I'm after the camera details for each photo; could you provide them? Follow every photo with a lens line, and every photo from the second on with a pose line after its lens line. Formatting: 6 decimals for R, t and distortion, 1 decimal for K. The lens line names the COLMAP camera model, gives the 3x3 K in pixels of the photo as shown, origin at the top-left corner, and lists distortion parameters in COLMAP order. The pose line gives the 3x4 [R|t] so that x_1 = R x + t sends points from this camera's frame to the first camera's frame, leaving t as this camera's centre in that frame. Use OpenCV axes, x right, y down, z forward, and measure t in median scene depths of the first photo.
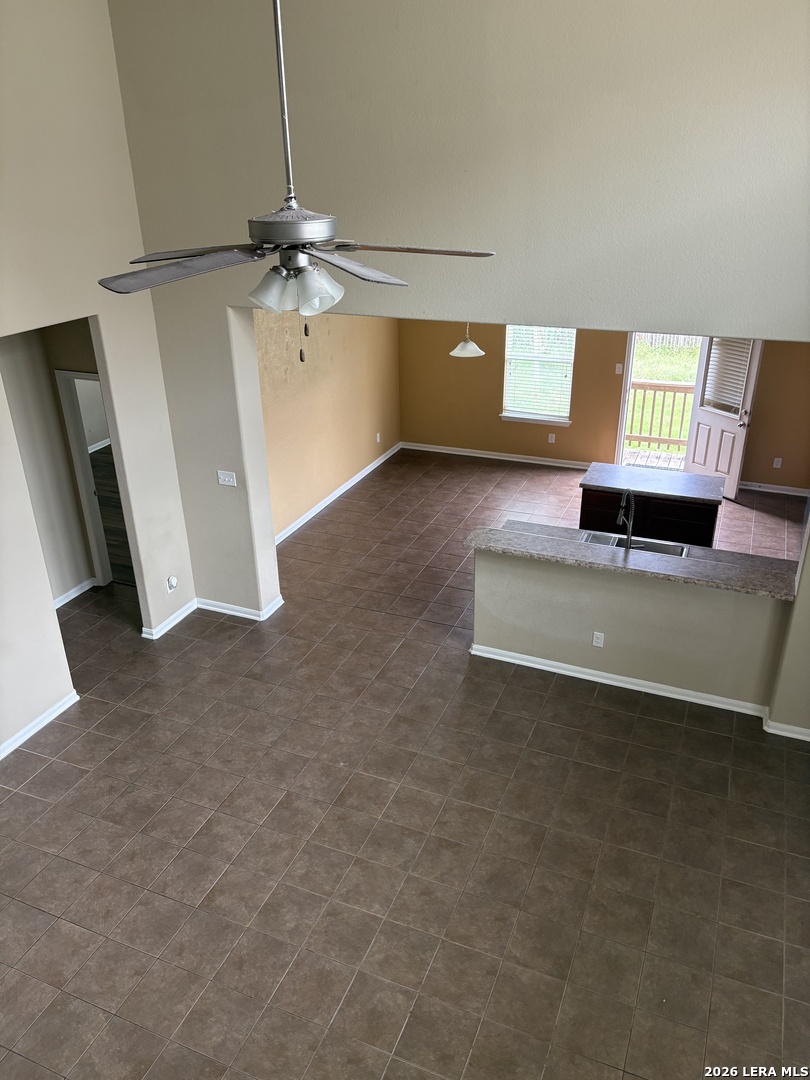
lens RADIAL K [[826.5, 0, 404.5], [0, 826.5, 552.9], [0, 0, 1]] dist [0.033646, -0.081000]
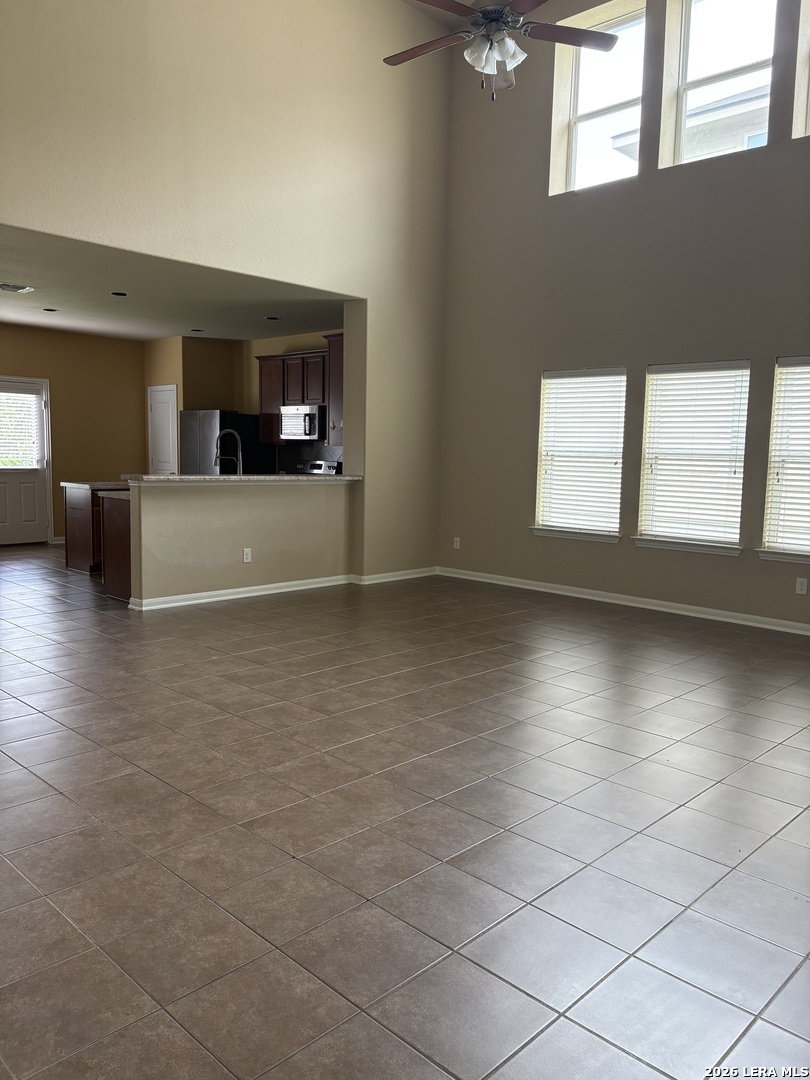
lens RADIAL K [[826.5, 0, 404.5], [0, 826.5, 552.9], [0, 0, 1]] dist [0.033646, -0.081000]
pose [[0.368839, -0.098478, 0.924262, -0.853964], [0.385545, 0.921005, -0.055726, 0.284149], [-0.845762, 0.376899, 0.377670, 0.427353]]
